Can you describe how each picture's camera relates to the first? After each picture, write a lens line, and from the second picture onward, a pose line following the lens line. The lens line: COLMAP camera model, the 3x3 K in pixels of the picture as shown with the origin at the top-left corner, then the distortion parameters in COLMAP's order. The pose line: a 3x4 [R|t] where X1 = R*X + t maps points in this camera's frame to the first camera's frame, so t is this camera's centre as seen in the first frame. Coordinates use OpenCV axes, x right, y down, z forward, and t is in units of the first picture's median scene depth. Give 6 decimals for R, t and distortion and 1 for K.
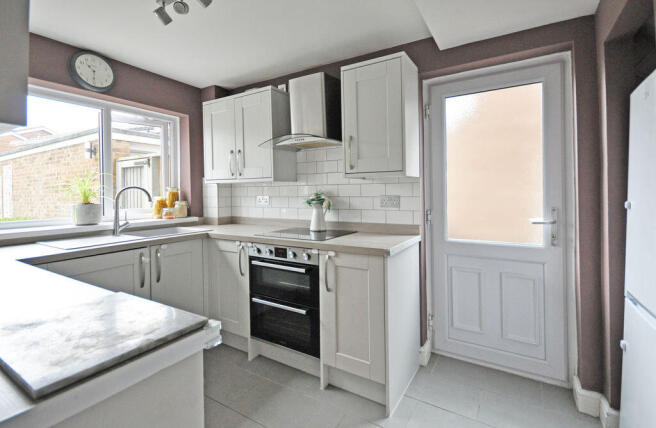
lens RADIAL K [[300.4, 0, 330.9], [0, 300.4, 192.5], [0, 0, 1]] dist [0.005258, 0.001046]
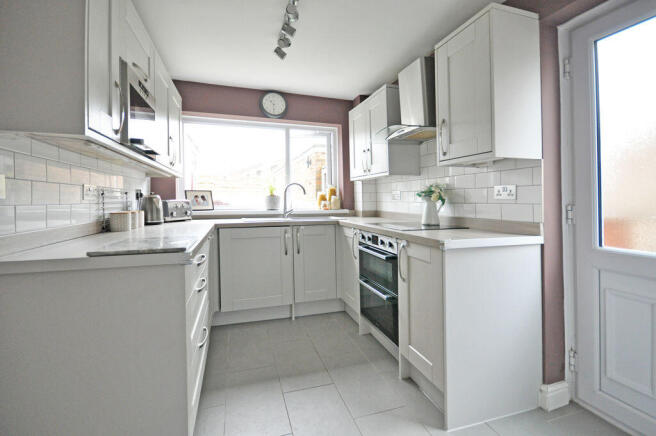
lens RADIAL K [[297.3, 0, 334.6], [0, 297.3, 200.6], [0, 0, 1]] dist [0.003110, -0.000985]
pose [[0.766829, 0.009173, -0.641786, 0.353080], [-0.002948, 0.999938, 0.010770, 0.043816], [0.641844, -0.006367, 0.766809, 0.089014]]
